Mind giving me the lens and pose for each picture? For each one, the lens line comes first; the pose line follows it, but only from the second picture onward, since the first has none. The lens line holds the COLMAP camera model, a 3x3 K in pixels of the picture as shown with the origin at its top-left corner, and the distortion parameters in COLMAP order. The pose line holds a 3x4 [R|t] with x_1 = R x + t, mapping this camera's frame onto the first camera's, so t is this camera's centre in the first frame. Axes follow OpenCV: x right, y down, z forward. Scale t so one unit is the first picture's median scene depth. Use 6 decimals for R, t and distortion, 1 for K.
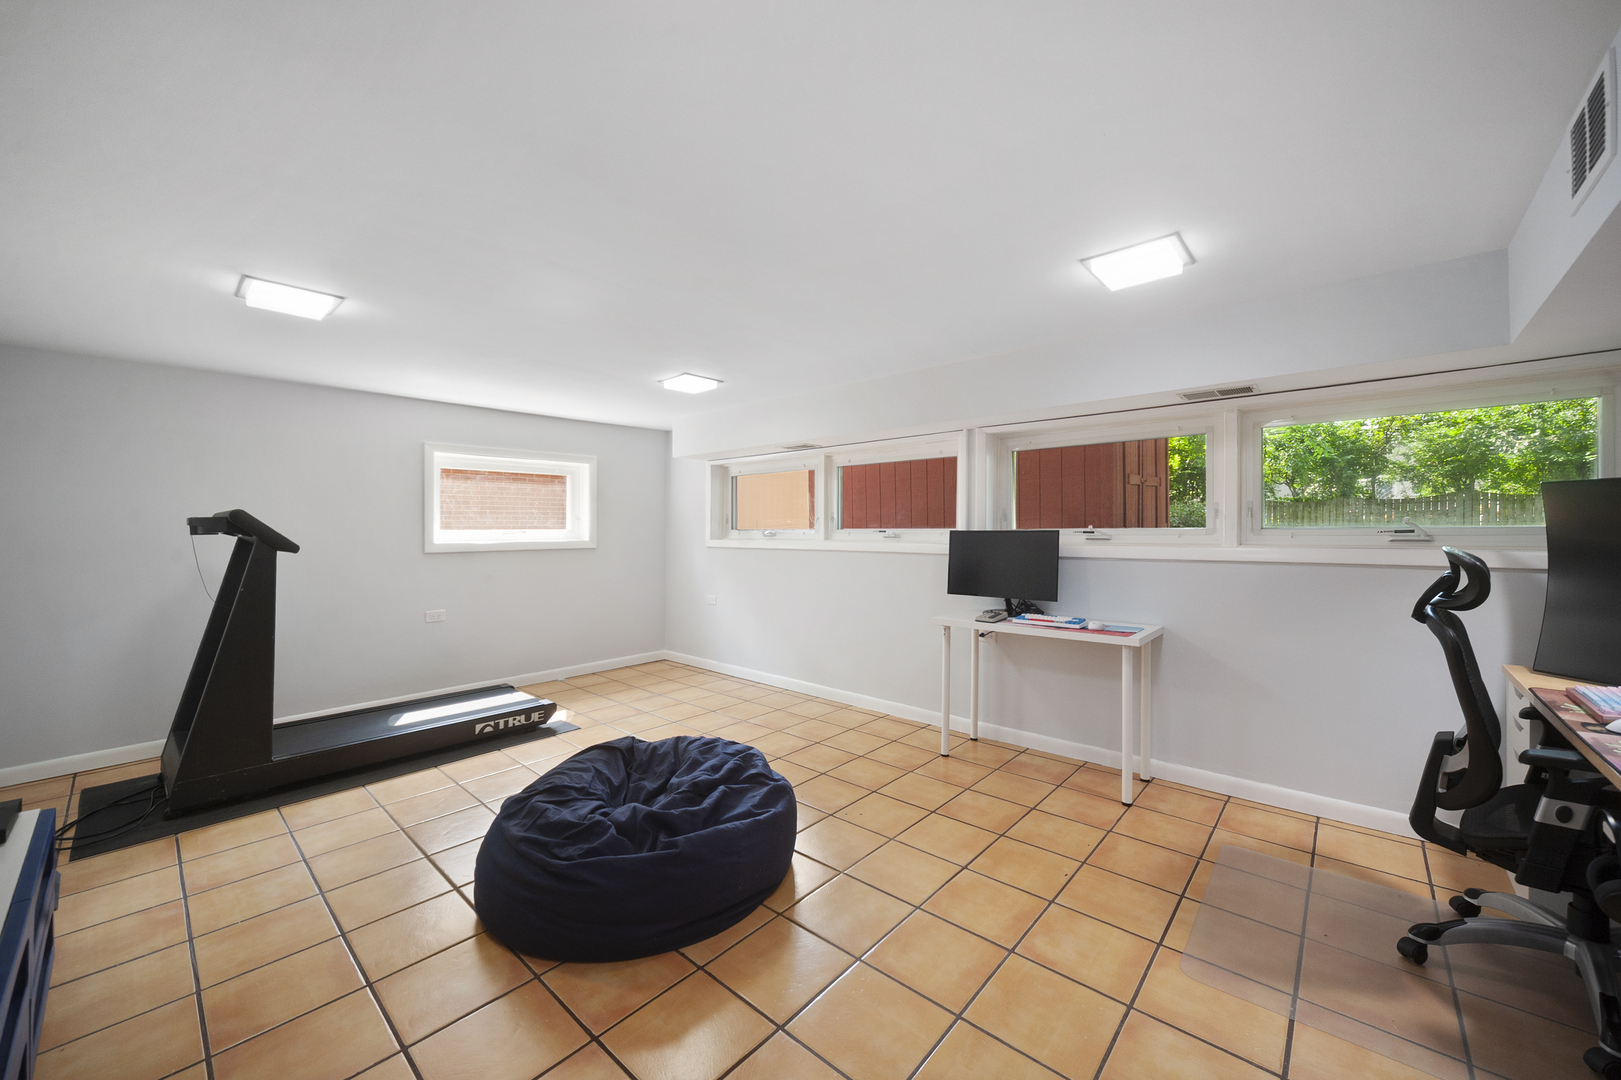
lens RADIAL K [[607.0, 0, 816.8], [0, 607.0, 524.7], [0, 0, 1]] dist [0.000861, 0.000063]
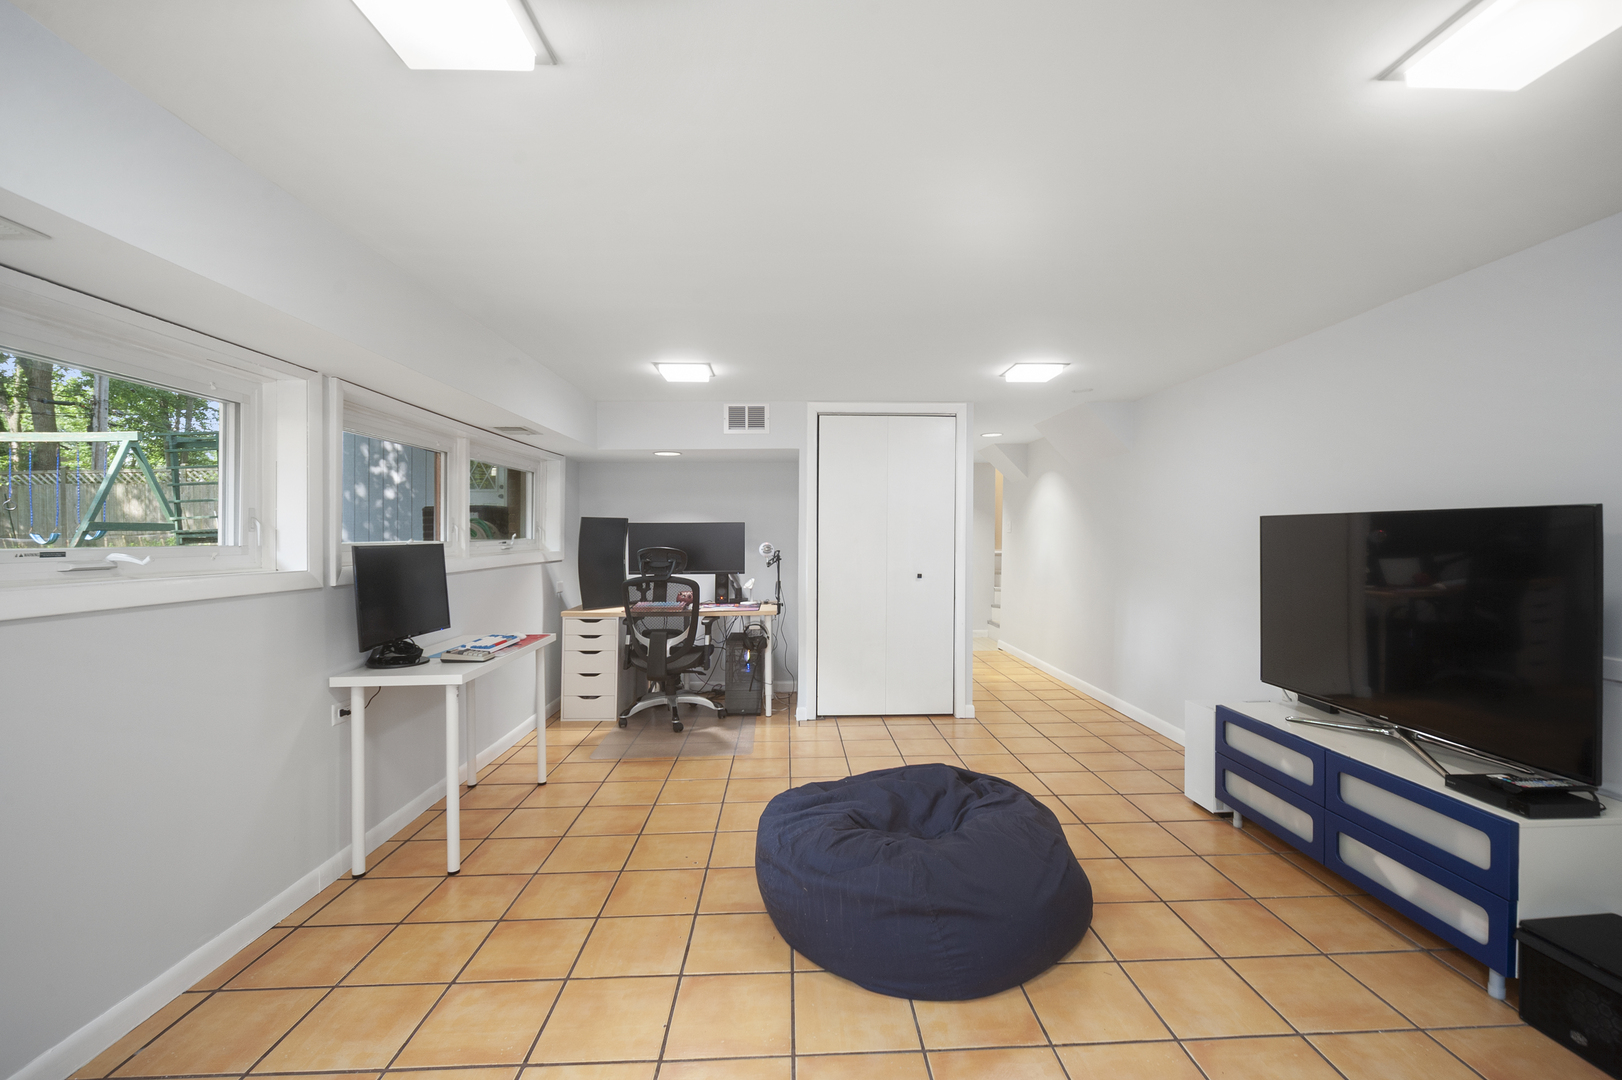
lens RADIAL K [[724.1, 0, 817.9], [0, 724.1, 539.1], [0, 0, 1]] dist [-0.000103, -0.000047]
pose [[-0.689791, -0.003972, 0.723998, -0.649178], [0.001255, 0.999977, 0.006681, 0.000311], [-0.724008, 0.005517, -0.689770, 1.245161]]
